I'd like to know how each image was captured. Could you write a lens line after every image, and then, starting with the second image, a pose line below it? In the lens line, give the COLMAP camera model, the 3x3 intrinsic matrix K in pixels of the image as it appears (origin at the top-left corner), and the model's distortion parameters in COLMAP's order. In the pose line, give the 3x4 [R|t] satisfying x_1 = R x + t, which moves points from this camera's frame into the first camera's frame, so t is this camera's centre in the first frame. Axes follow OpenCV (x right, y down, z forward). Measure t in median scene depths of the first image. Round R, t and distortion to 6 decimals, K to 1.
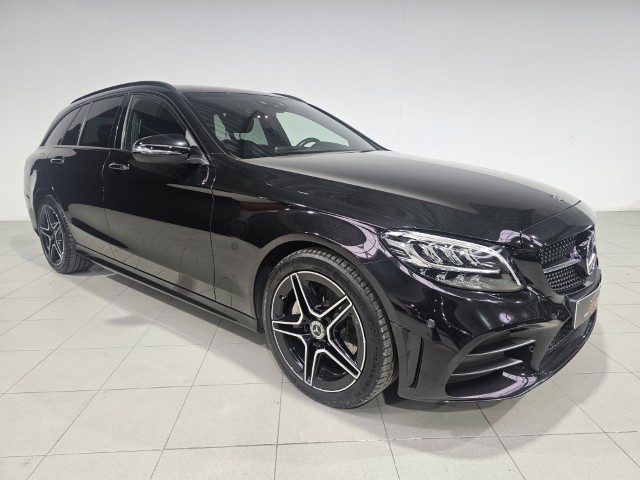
lens RADIAL K [[432.4, 0, 320.0], [0, 432.4, 240.0], [0, 0, 1]] dist [0.057005, -0.107121]
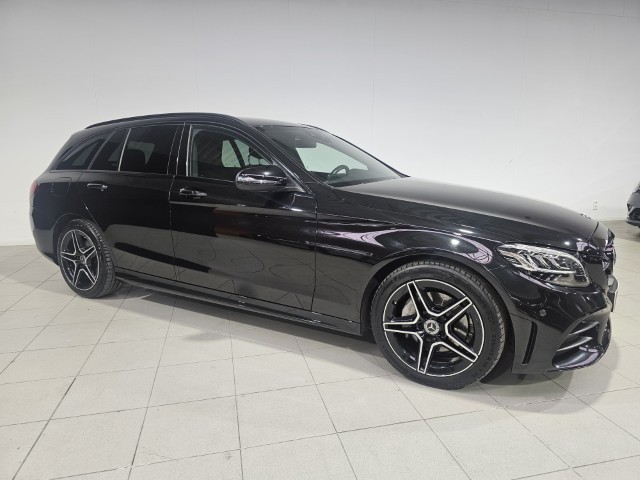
lens RADIAL K [[432.4, 0, 320.0], [0, 432.4, 240.0], [0, 0, 1]] dist [0.057005, -0.107121]
pose [[0.982284, -0.025505, 0.185653, -0.531476], [0.032793, 0.998803, -0.036293, -0.004025], [-0.184505, 0.041738, 0.981945, -0.158388]]
